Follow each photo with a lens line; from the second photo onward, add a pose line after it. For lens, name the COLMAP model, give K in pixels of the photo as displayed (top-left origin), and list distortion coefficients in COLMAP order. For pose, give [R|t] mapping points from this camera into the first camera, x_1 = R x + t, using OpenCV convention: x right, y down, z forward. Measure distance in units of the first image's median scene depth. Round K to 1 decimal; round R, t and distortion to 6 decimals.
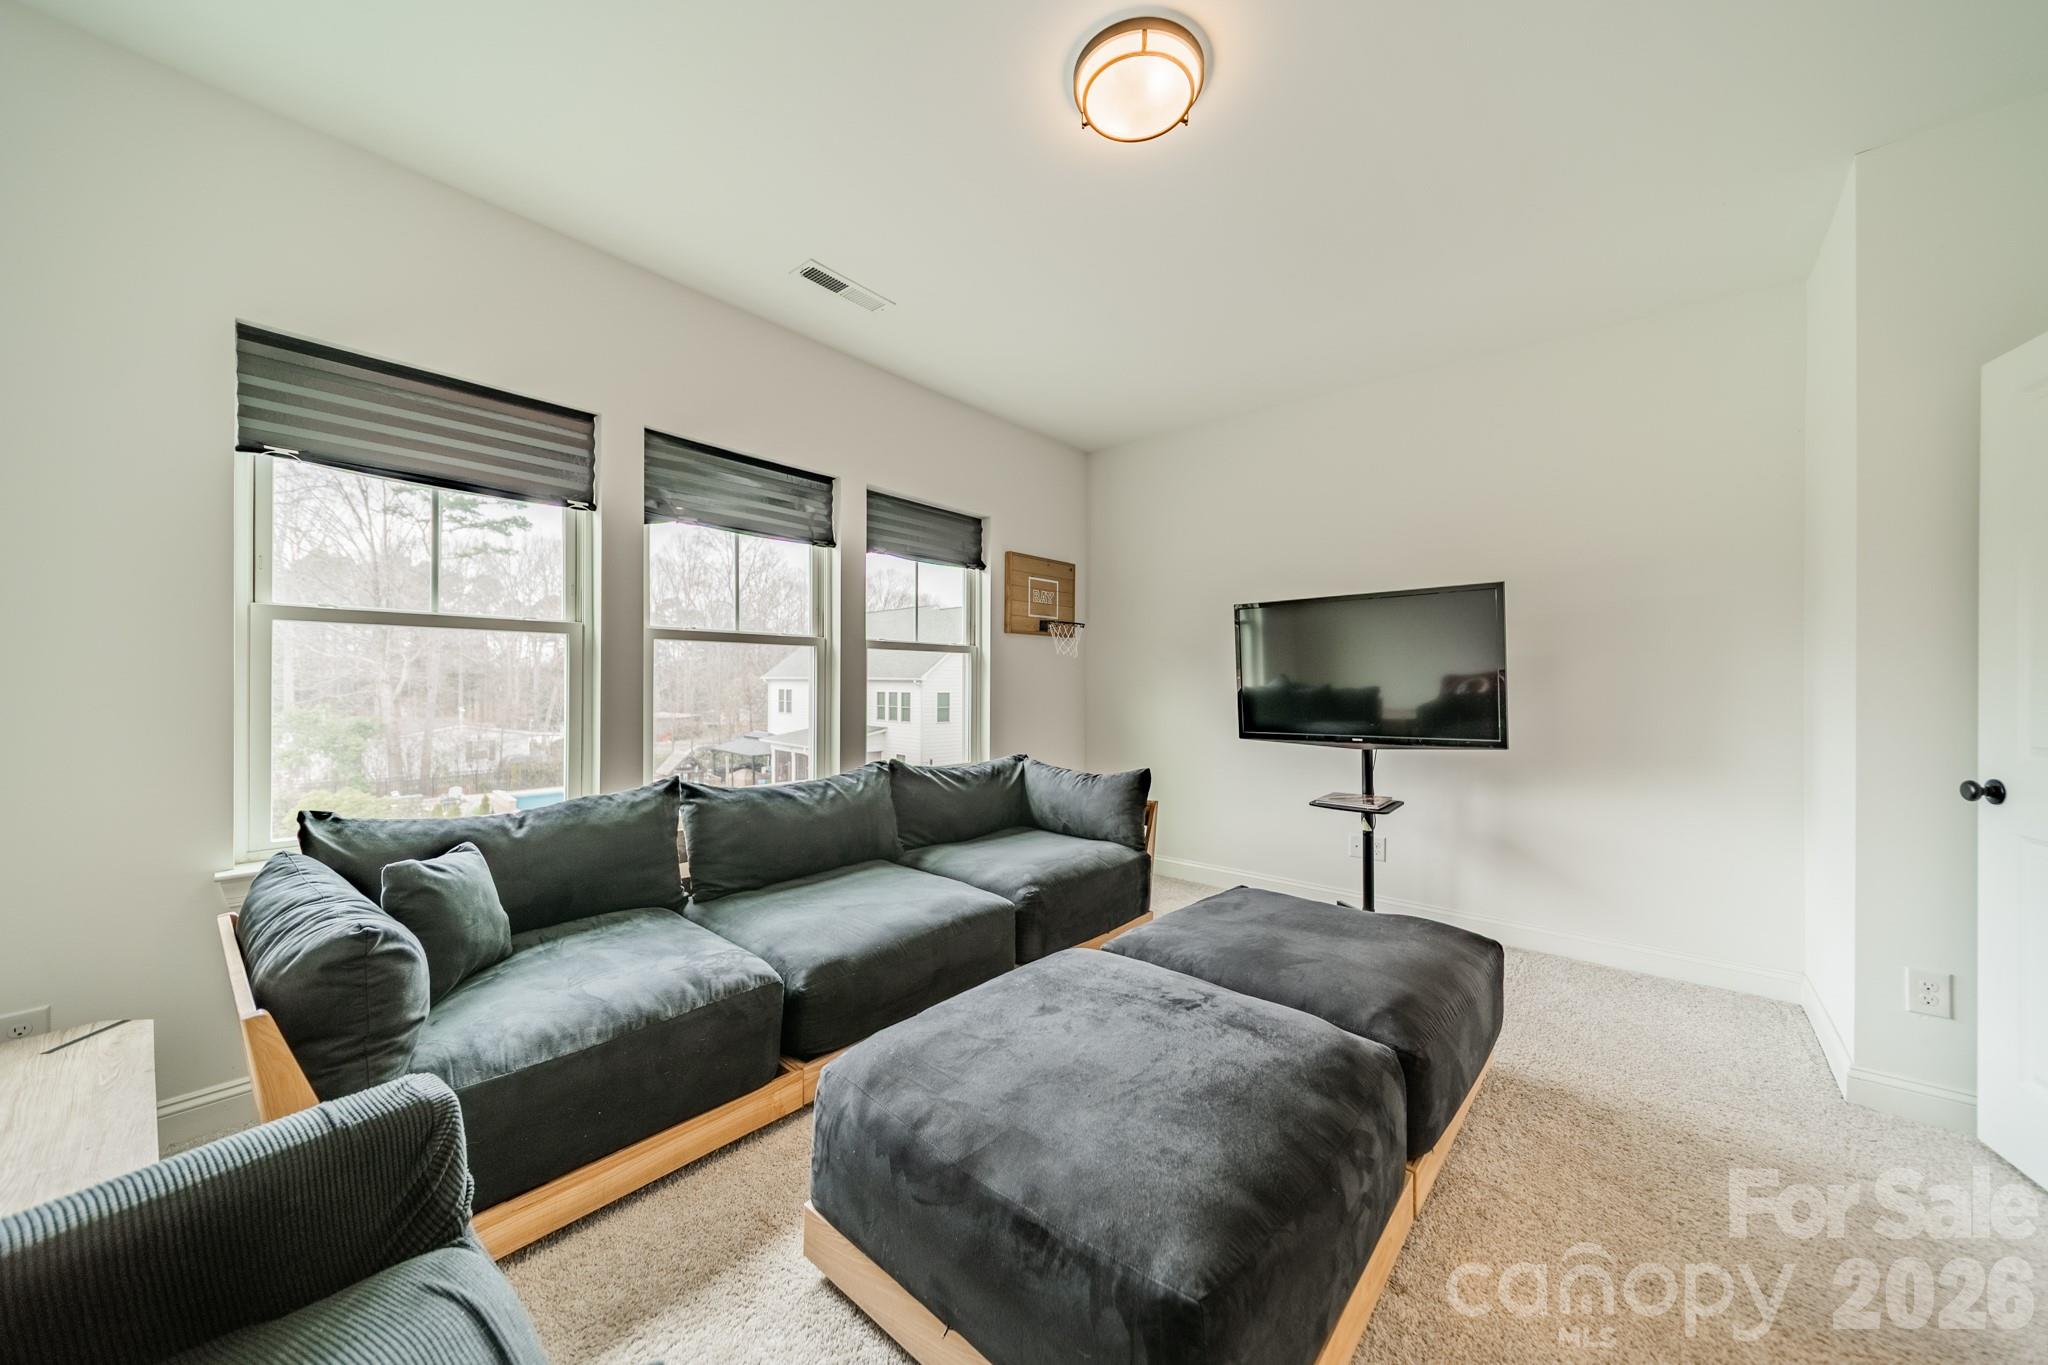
lens RADIAL K [[725.3, 0, 1028.7], [0, 725.3, 685.0], [0, 0, 1]] dist [0.007598, 0.000050]
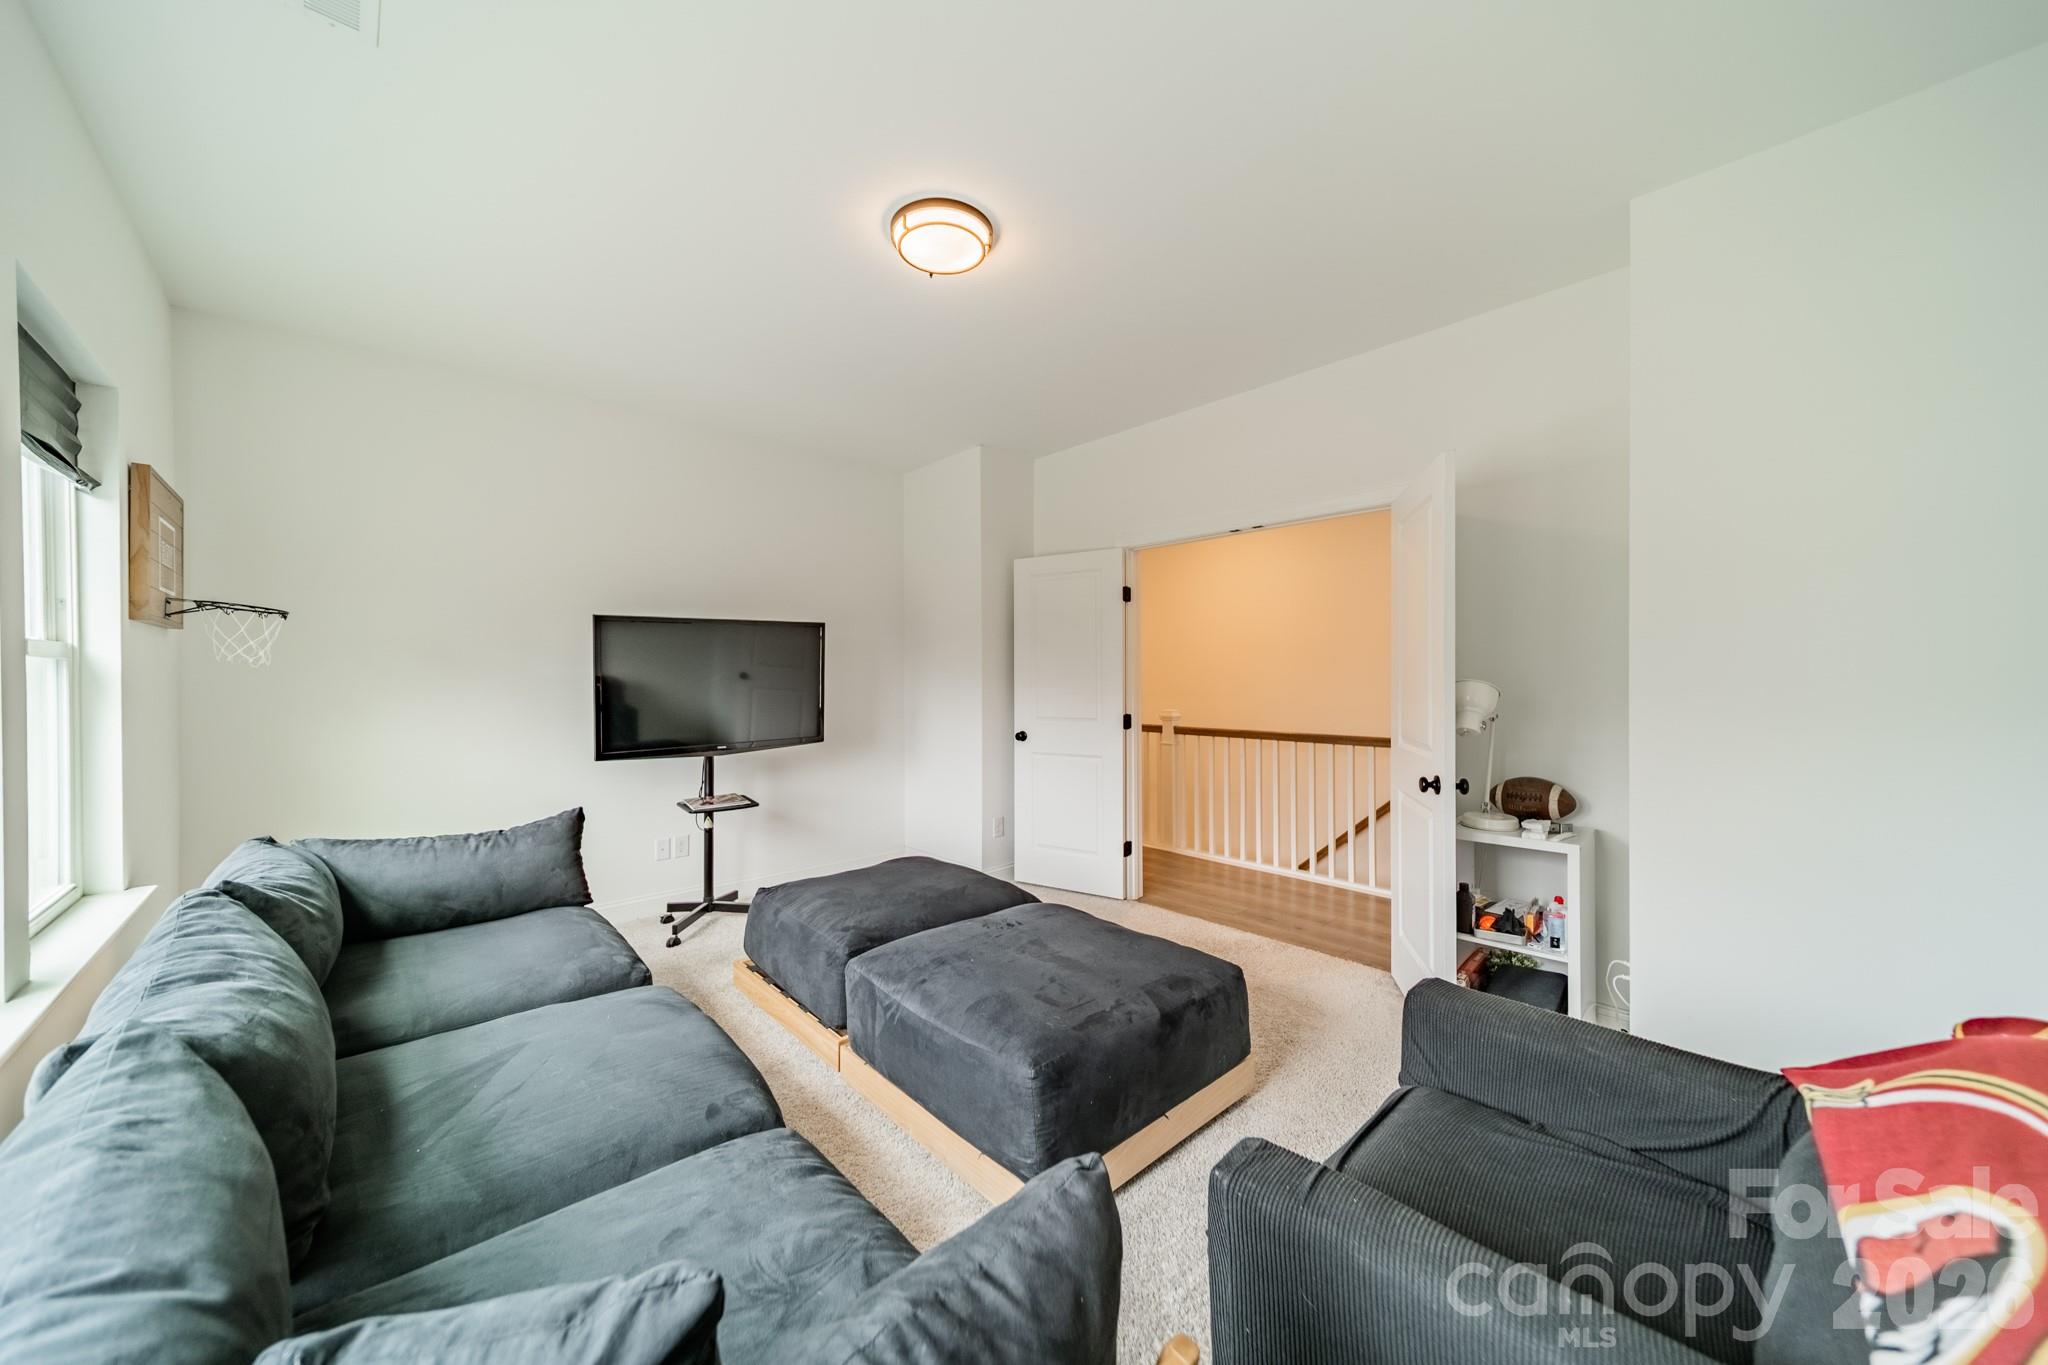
lens RADIAL K [[725.3, 0, 1028.7], [0, 725.3, 685.0], [0, 0, 1]] dist [0.007598, 0.000050]
pose [[0.122935, -0.013662, 0.992321, -0.581568], [0.008482, 0.999883, 0.012715, -0.029565], [-0.992378, 0.006853, 0.123037, 0.374369]]
